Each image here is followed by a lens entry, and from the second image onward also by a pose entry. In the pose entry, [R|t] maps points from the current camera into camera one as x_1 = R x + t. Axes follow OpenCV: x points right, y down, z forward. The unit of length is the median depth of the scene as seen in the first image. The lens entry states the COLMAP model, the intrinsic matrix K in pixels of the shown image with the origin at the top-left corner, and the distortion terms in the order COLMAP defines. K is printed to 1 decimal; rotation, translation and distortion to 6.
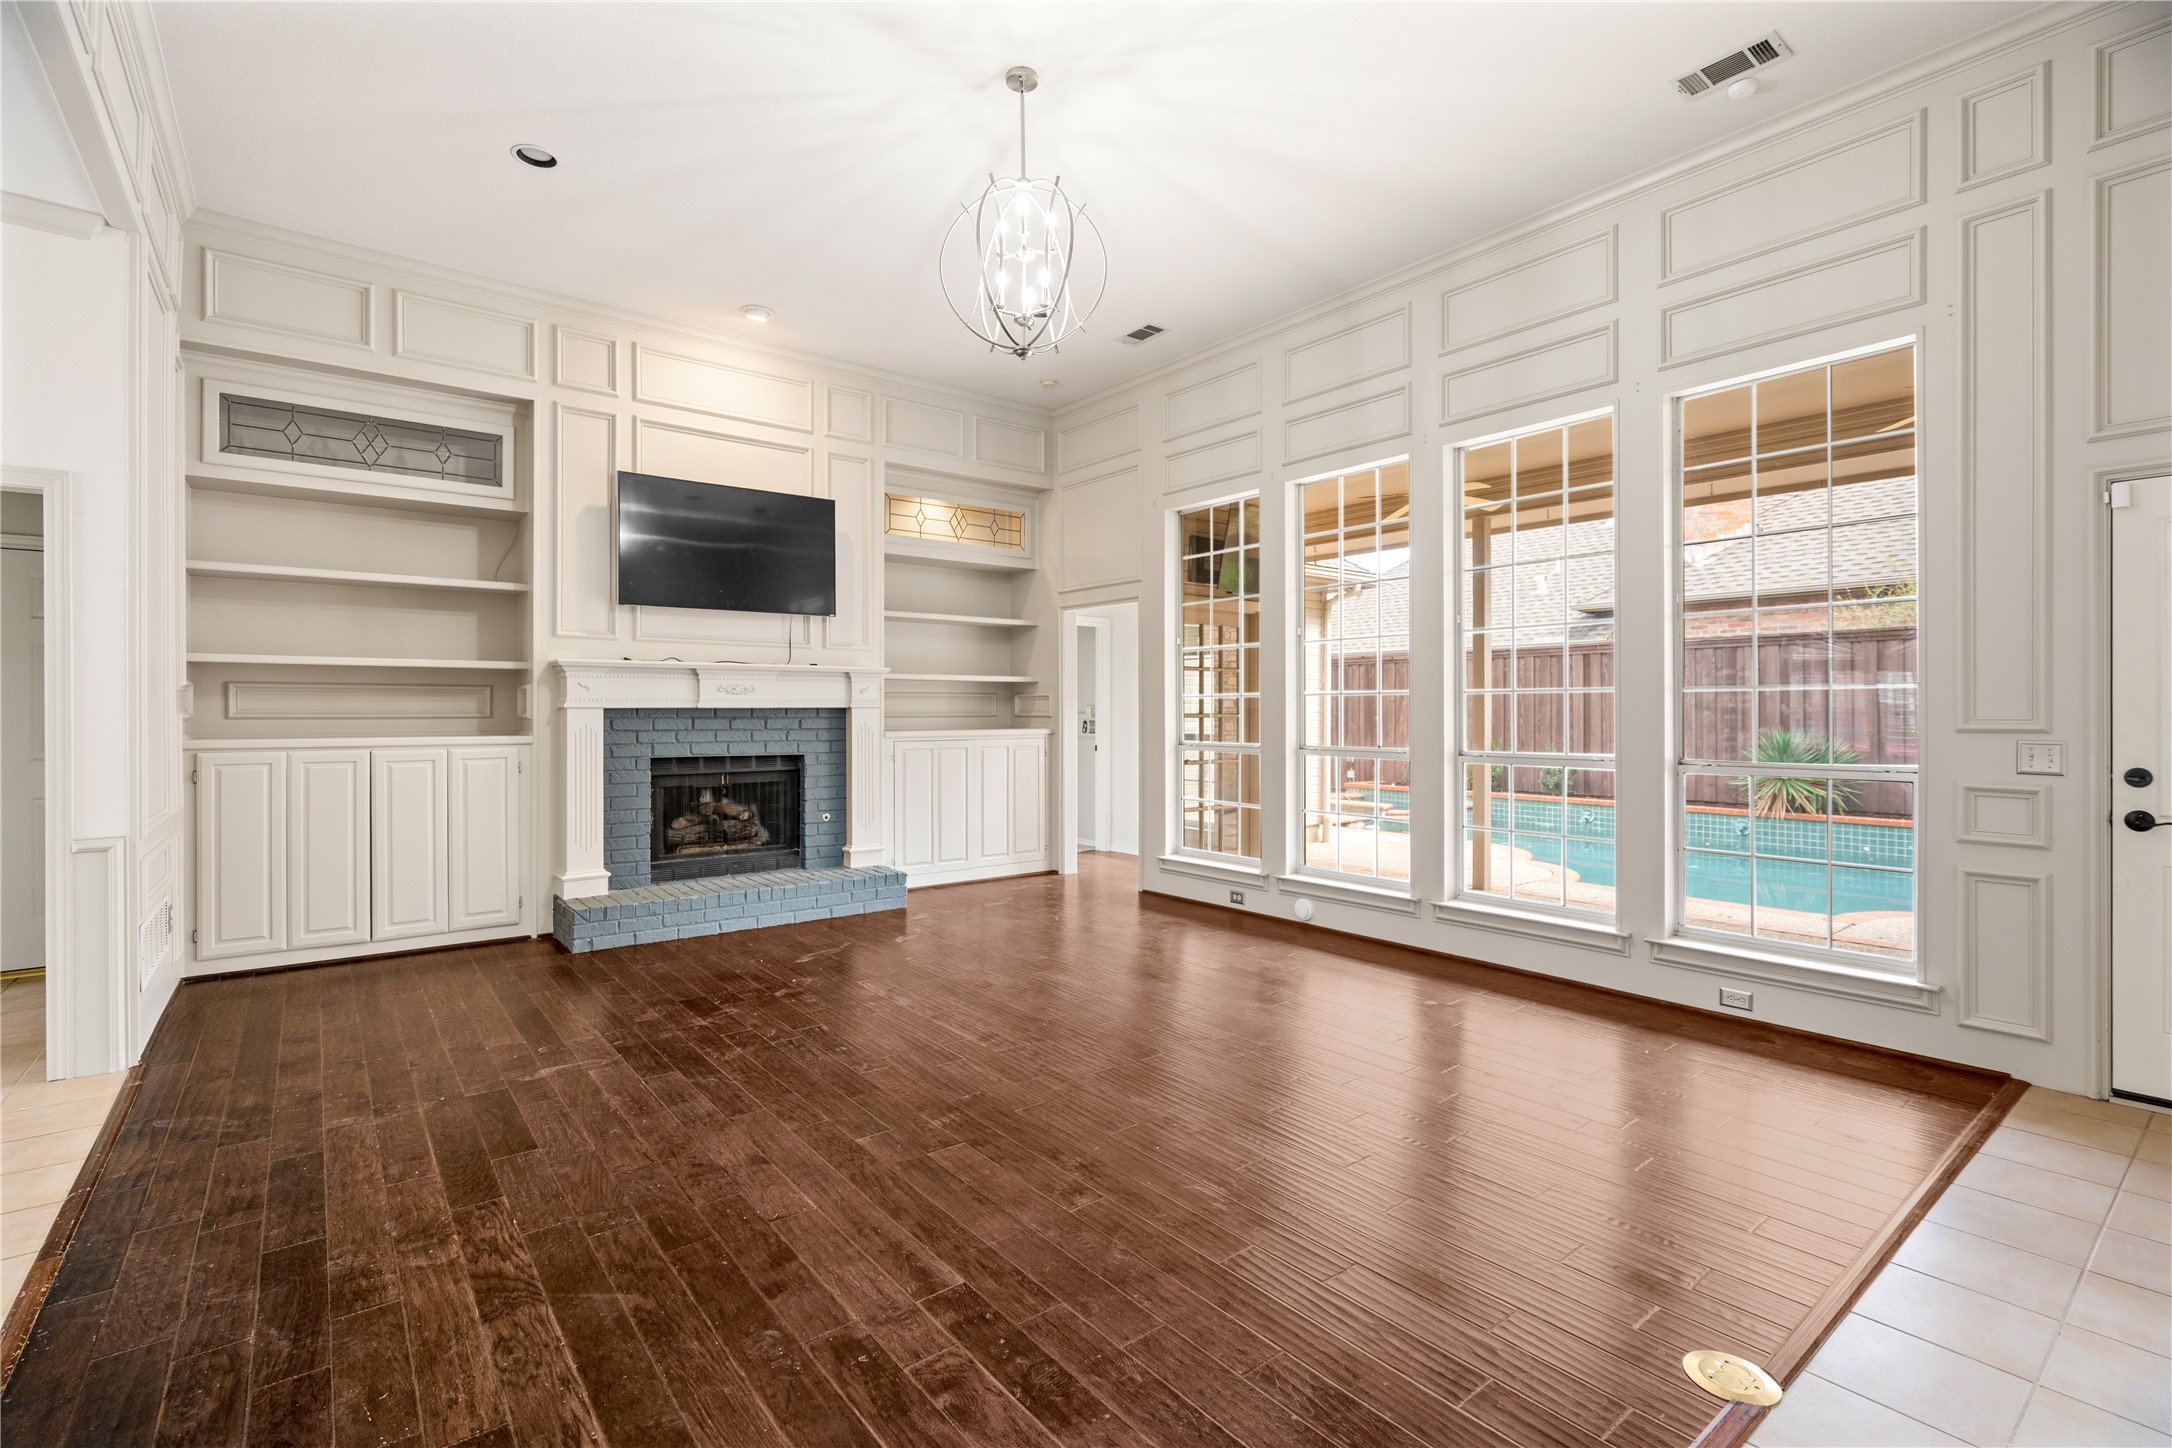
lens RADIAL K [[984.0, 0, 1063.1], [0, 984.0, 712.9], [0, 0, 1]] dist [-0.000244, 0.000295]
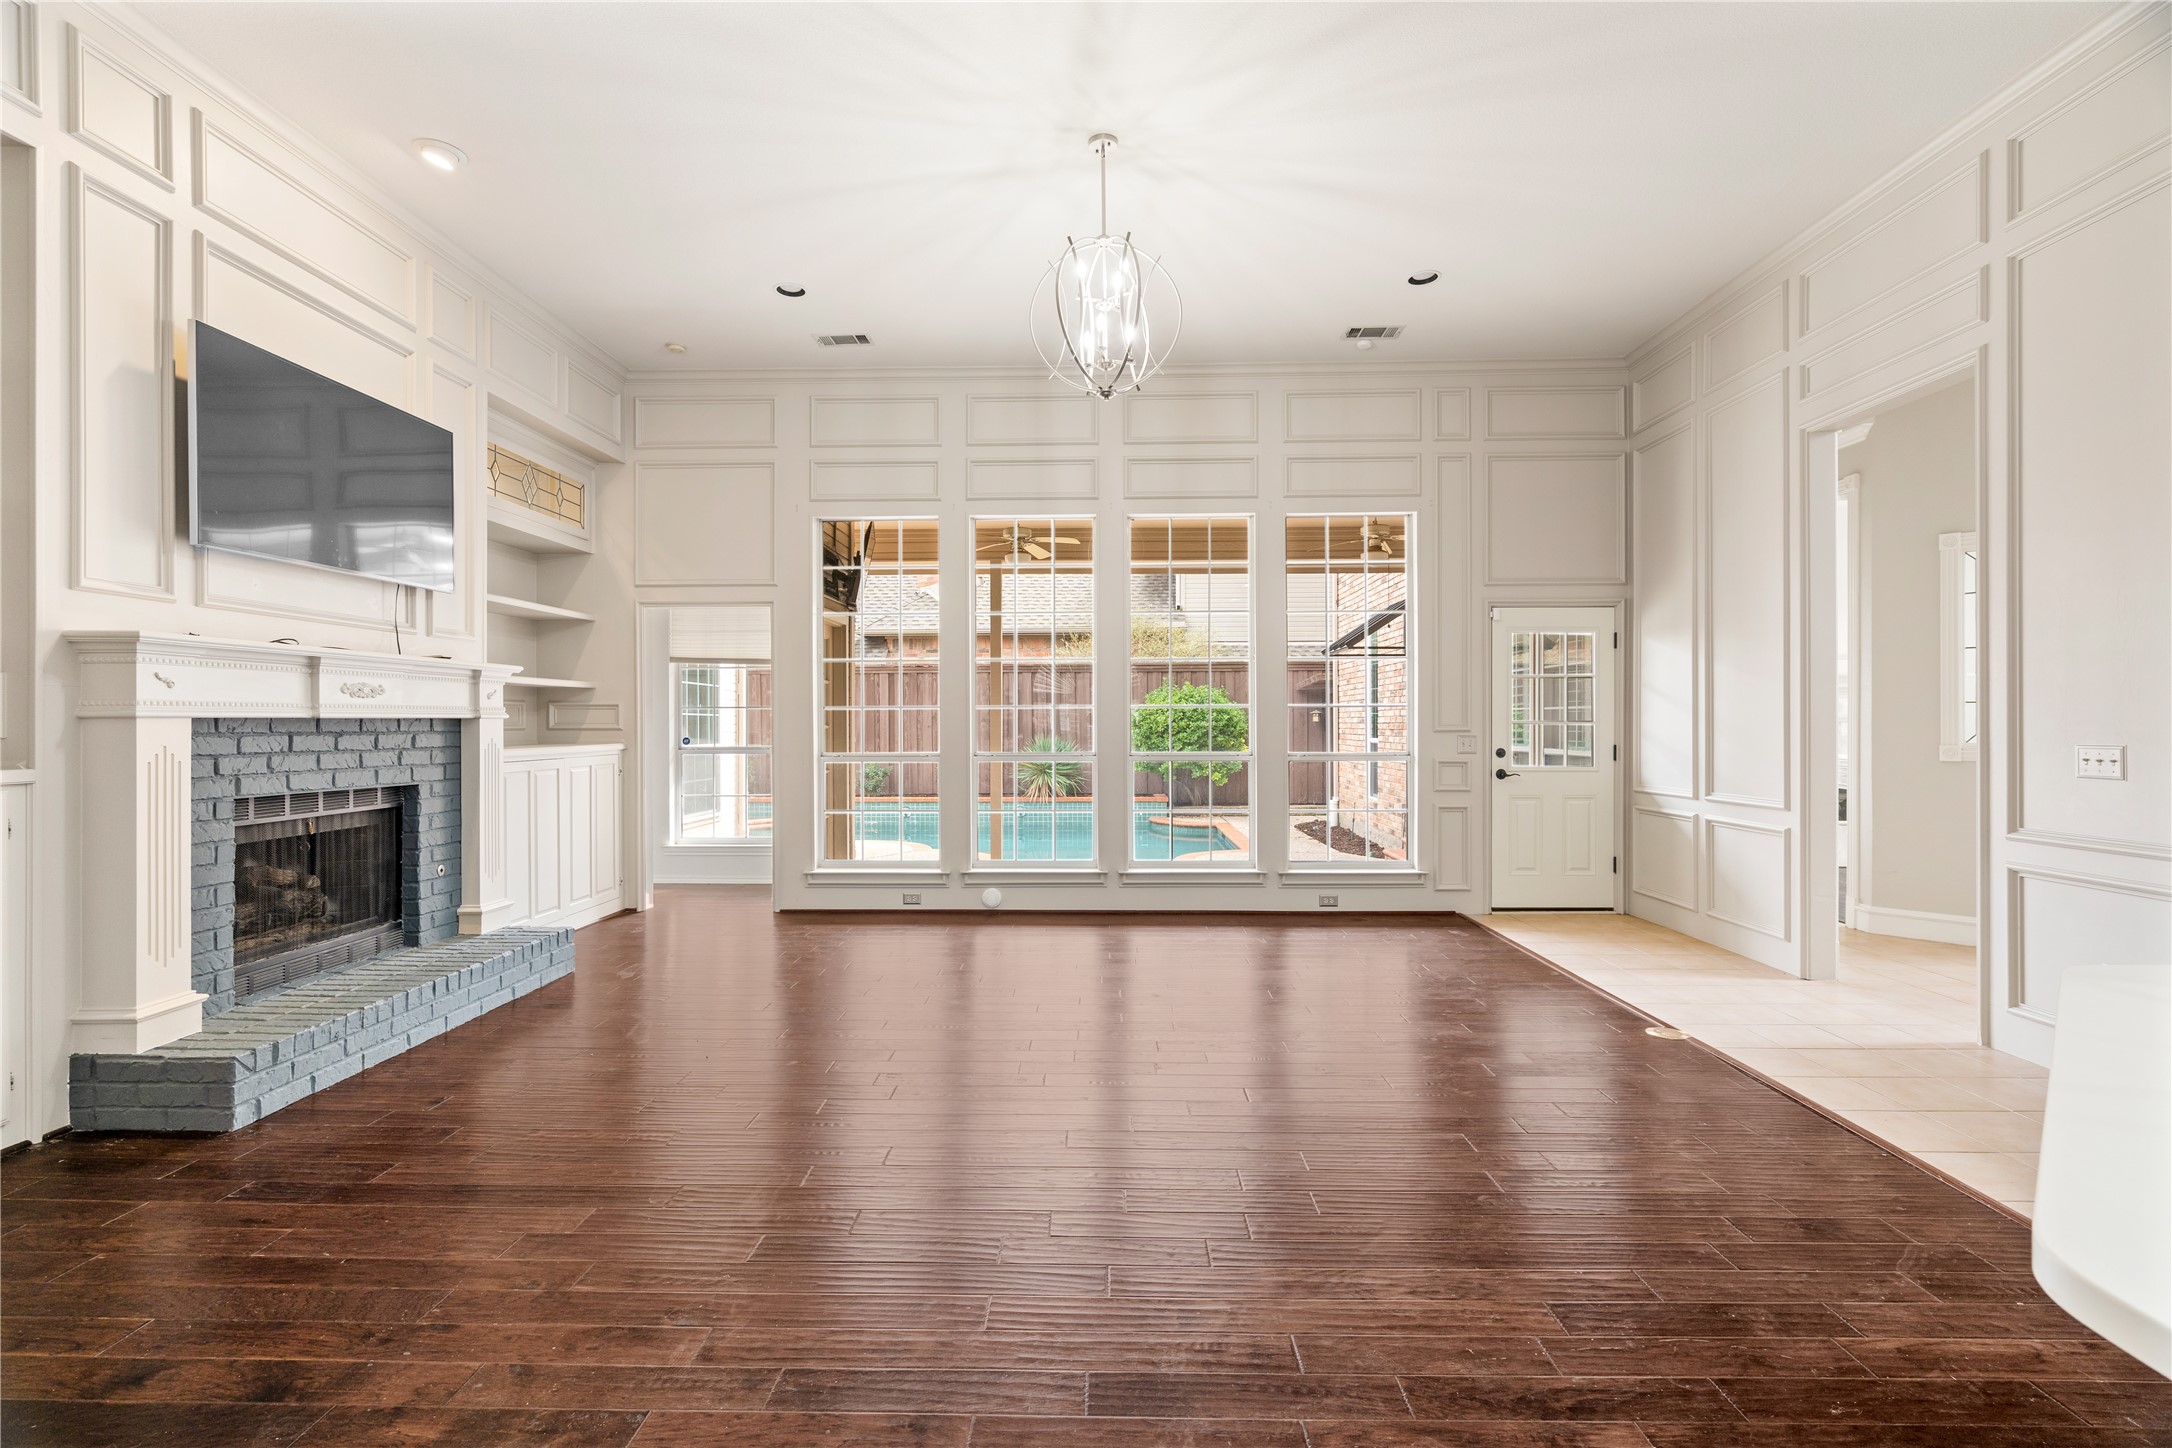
lens RADIAL K [[986.7, 0, 1086.0], [0, 986.7, 724.0], [0, 0, 1]] dist [-0.001353, 0.000223]
pose [[0.631594, -0.002704, 0.775295, -0.519043], [0.004000, 0.999992, 0.000229, 0.000735], [-0.775289, 0.002957, 0.631600, 0.185073]]
